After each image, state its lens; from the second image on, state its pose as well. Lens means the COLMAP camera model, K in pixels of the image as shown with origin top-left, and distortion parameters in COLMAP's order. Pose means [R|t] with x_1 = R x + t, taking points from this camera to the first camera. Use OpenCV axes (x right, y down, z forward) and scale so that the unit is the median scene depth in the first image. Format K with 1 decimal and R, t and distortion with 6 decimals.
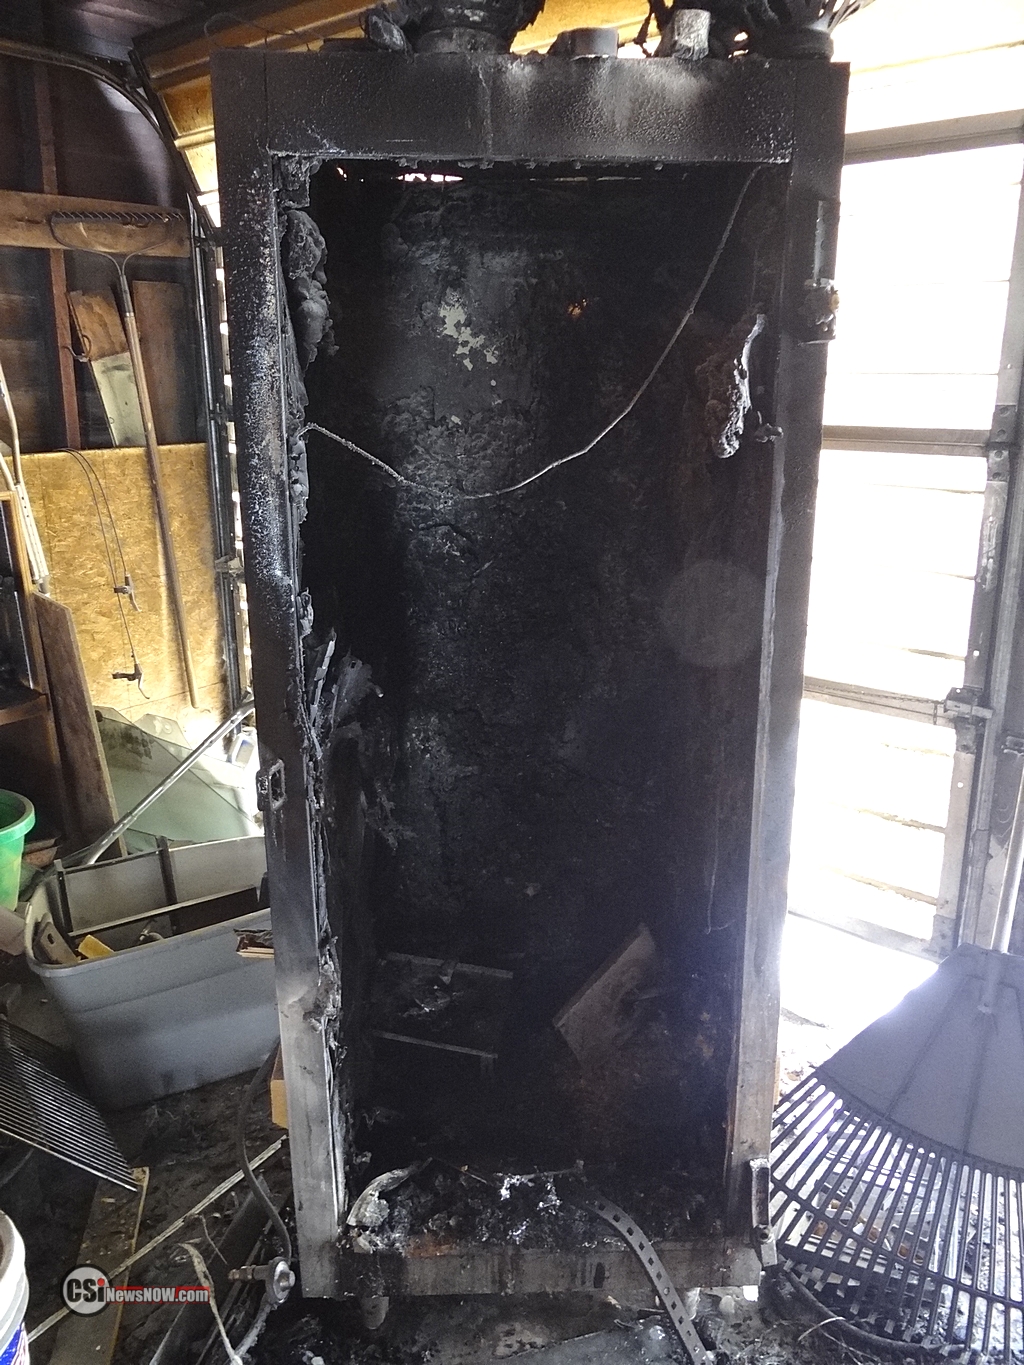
lens RADIAL K [[1096.8, 0, 512.0], [0, 1096.8, 682.5], [0, 0, 1]] dist [-0.005594, 0.035379]
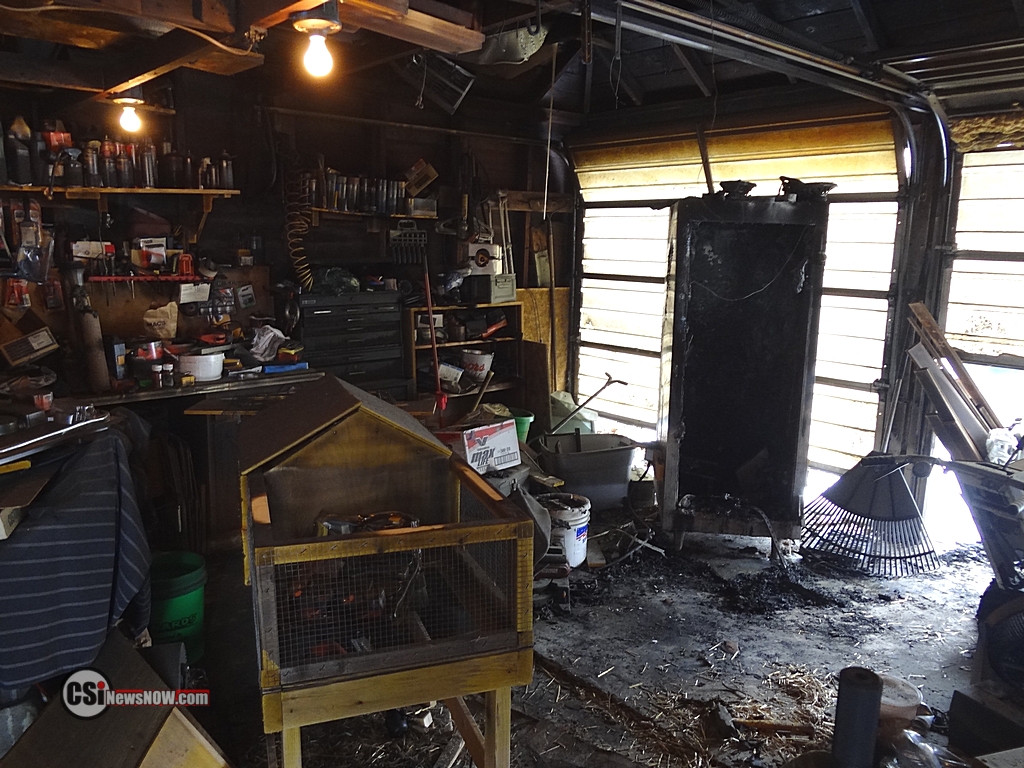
lens RADIAL K [[807.5, 0, 512.0], [0, 807.5, 384.0], [0, 0, 1]] dist [-0.012798, -0.003670]
pose [[0.988055, 0.052902, -0.144735, -0.249143], [-0.068290, 0.992282, -0.103503, 0.318096], [0.138143, 0.112151, 0.984042, -1.270505]]
